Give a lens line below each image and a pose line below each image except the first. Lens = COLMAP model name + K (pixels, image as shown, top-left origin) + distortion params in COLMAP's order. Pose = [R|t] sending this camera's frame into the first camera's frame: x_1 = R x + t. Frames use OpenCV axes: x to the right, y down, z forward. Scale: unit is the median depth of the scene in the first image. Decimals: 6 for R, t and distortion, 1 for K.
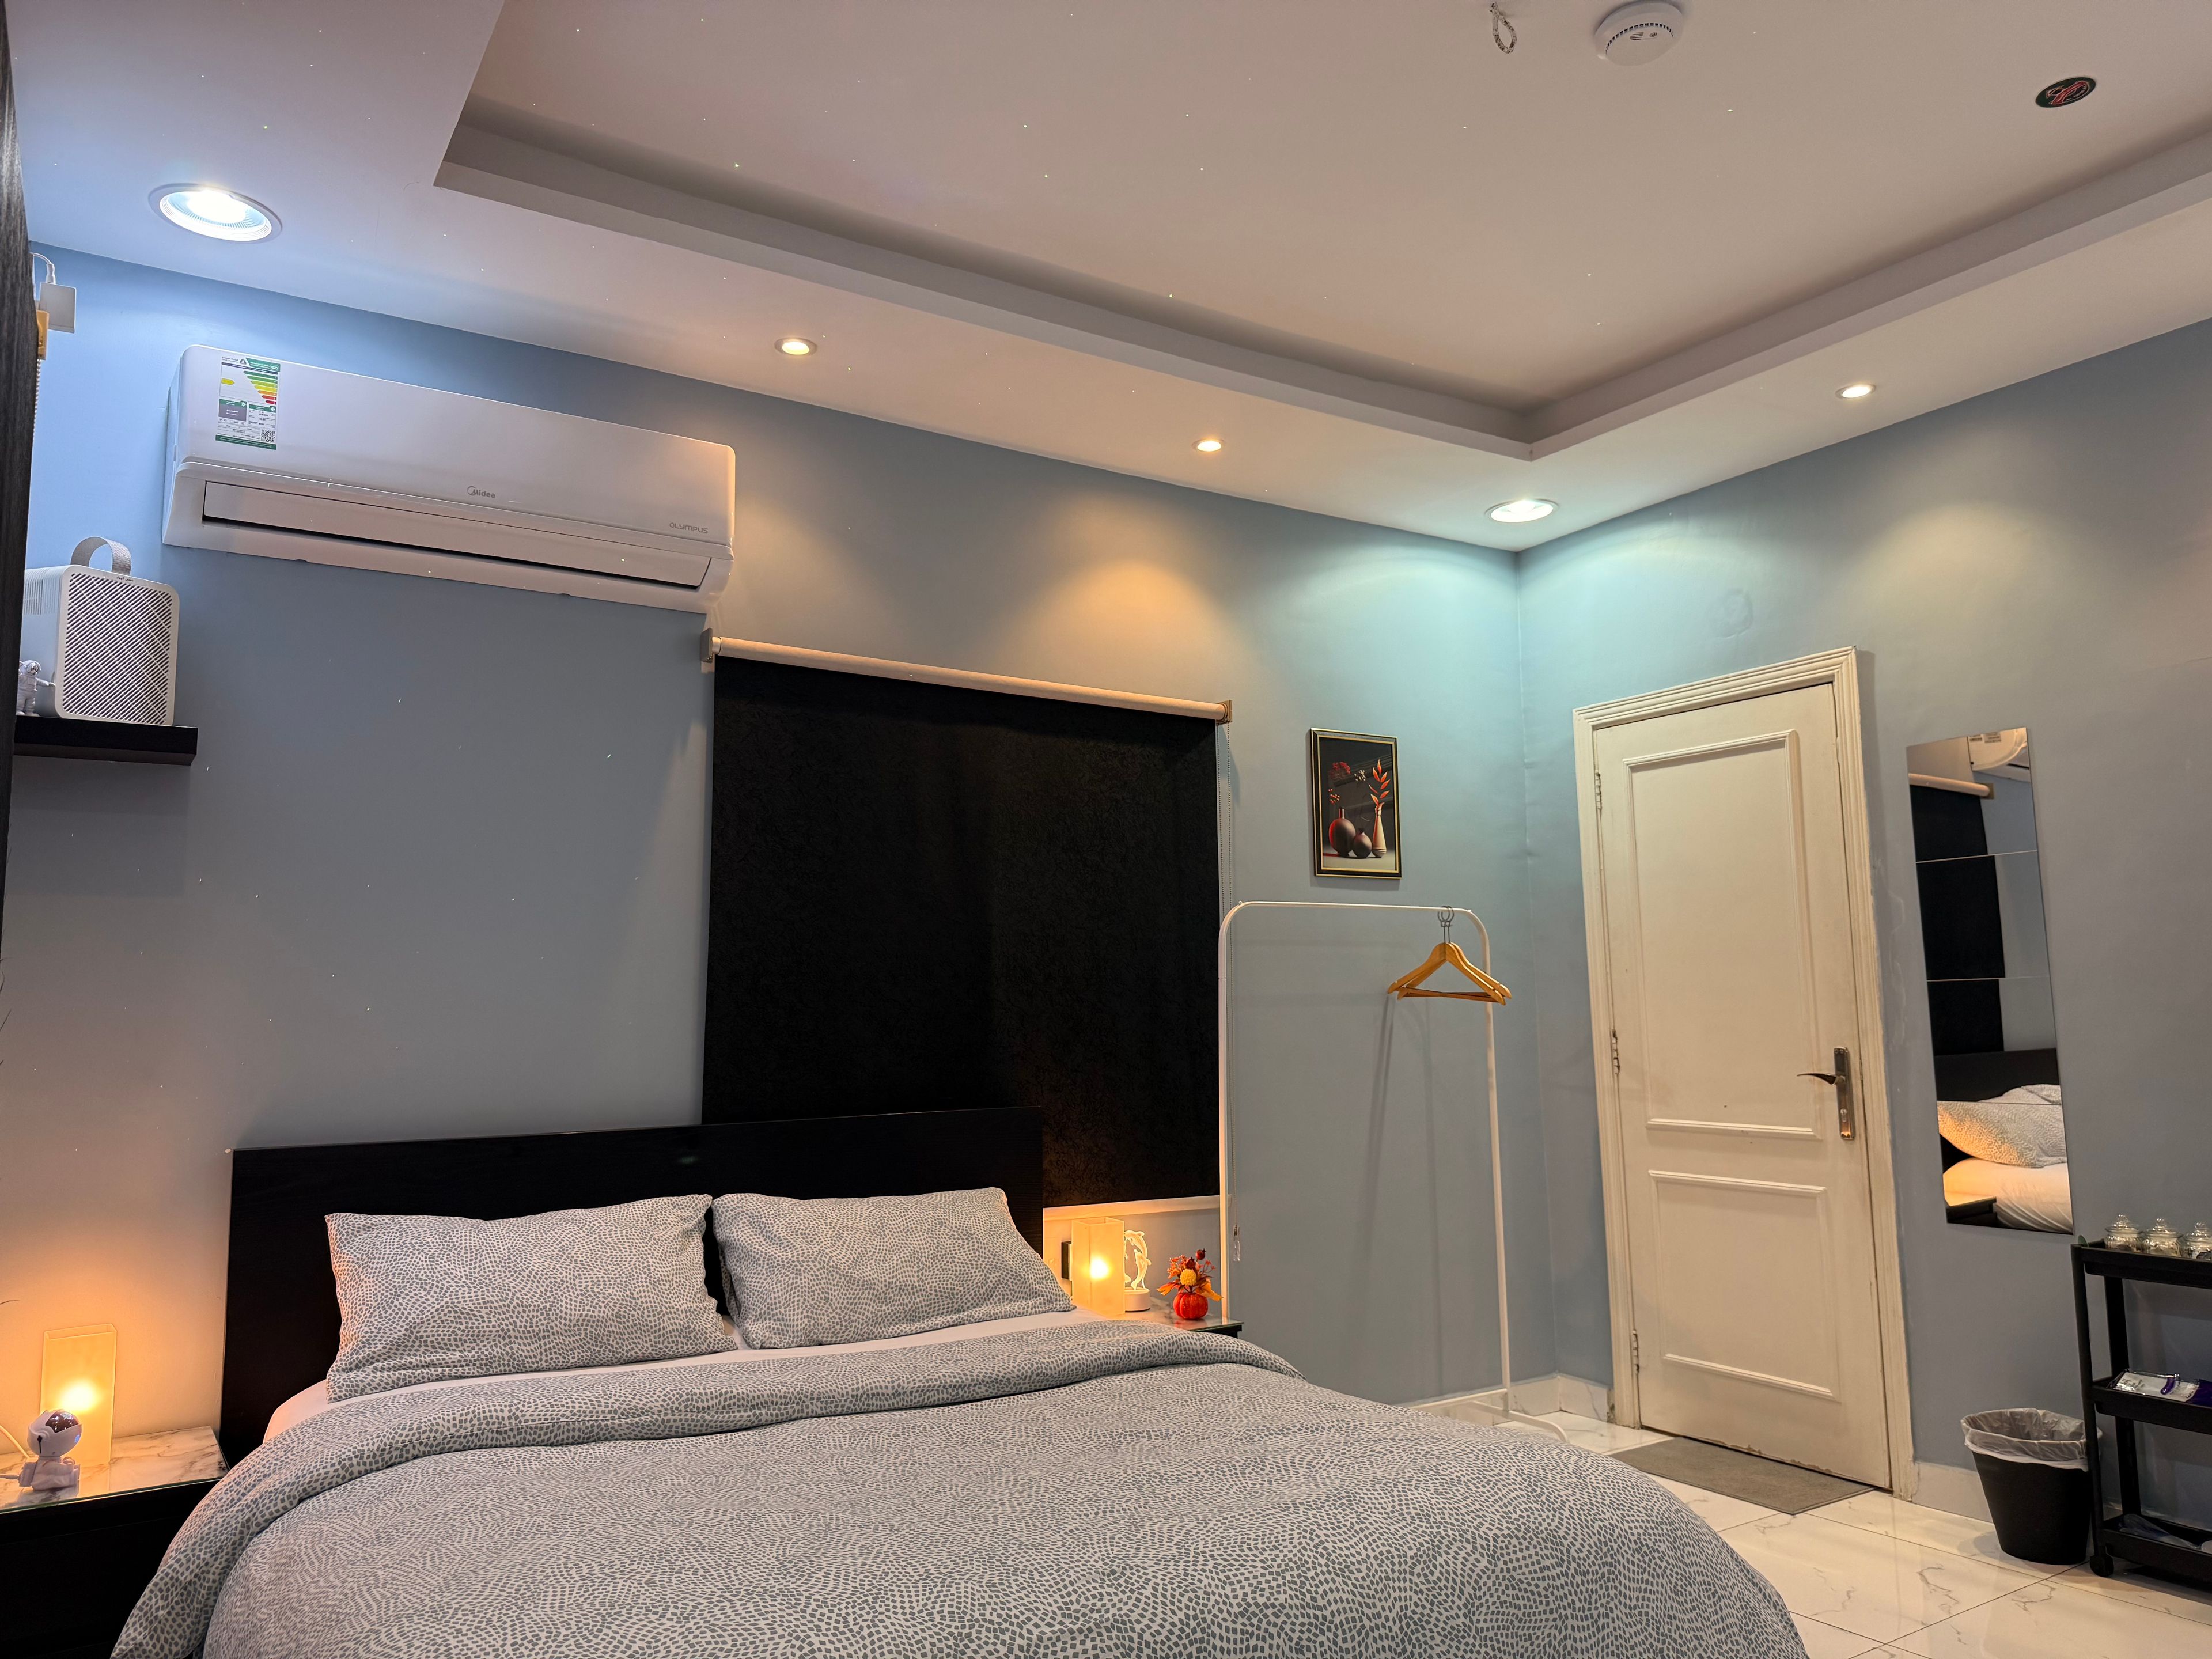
lens RADIAL K [[1557.4, 0, 1106.0], [0, 1557.4, 829.5], [0, 0, 1]] dist [0.005564, 0.002389]
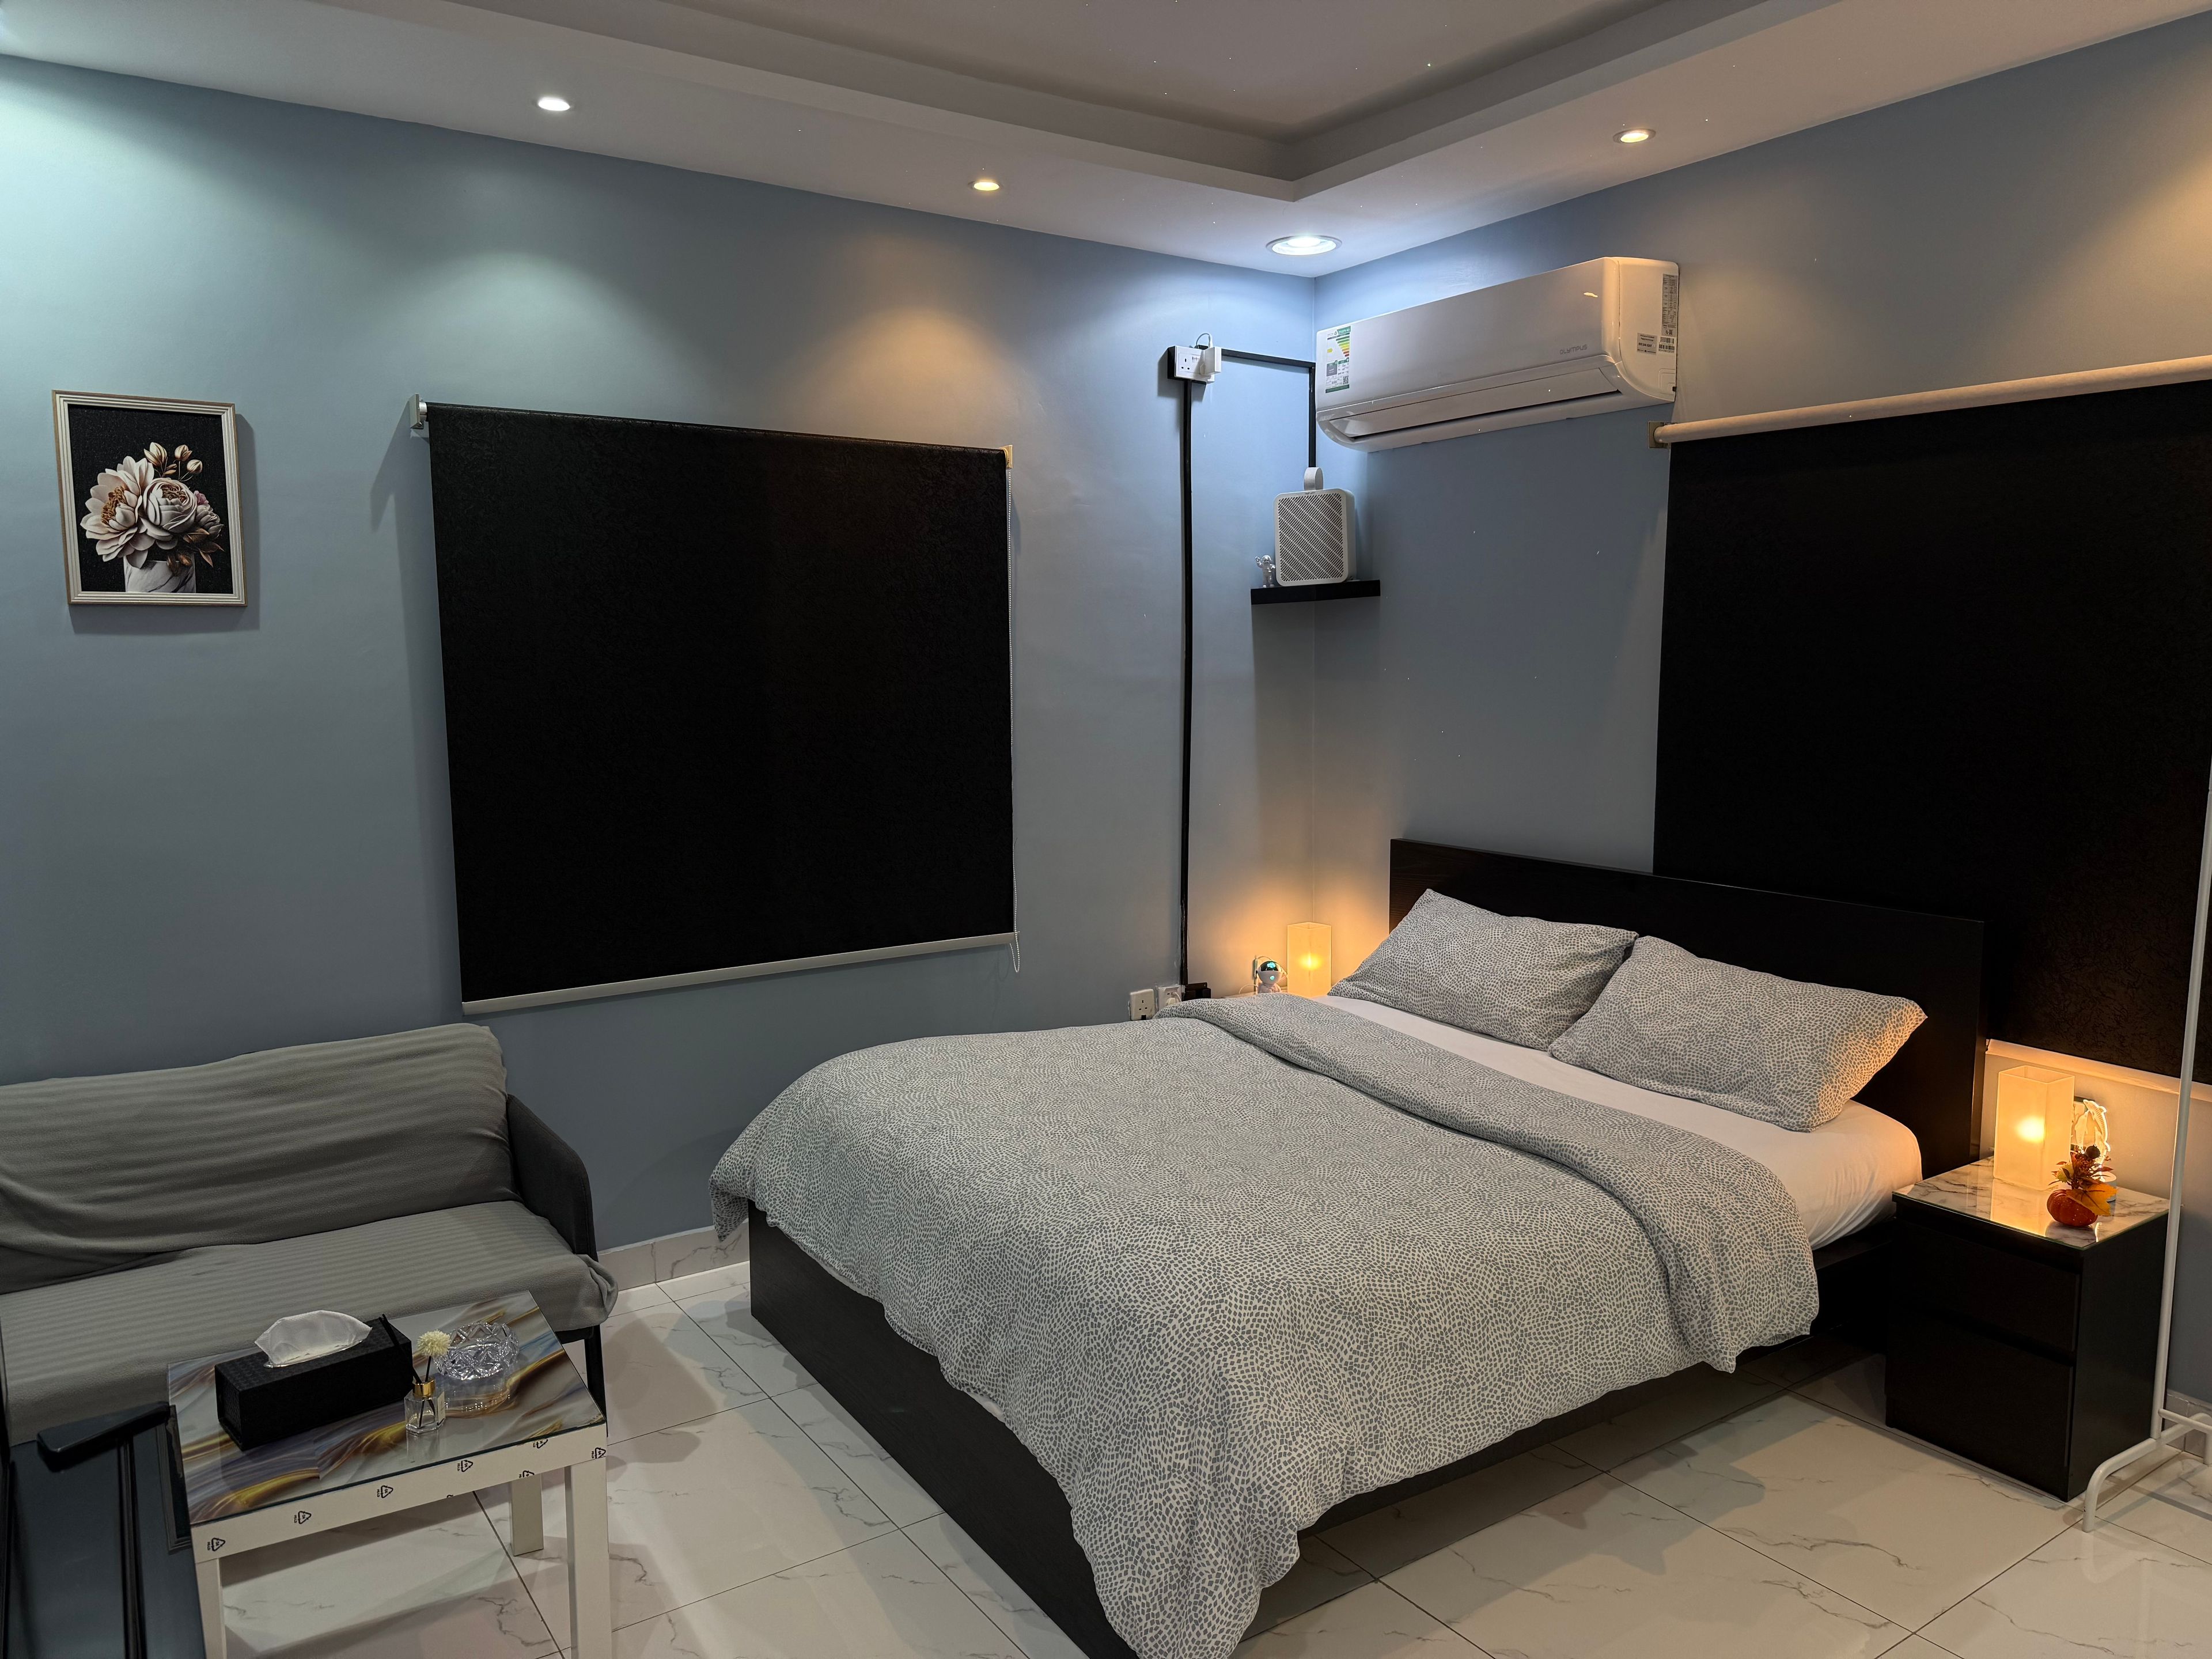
lens RADIAL K [[1551.7, 0, 1106.0], [0, 1551.7, 829.5], [0, 0, 1]] dist [0.116144, -0.137972]
pose [[0.007461, 0.130199, -0.991460, 1.023894], [0.125300, 0.983551, 0.130103, -0.049037], [0.992091, -0.125200, -0.008975, 0.721170]]
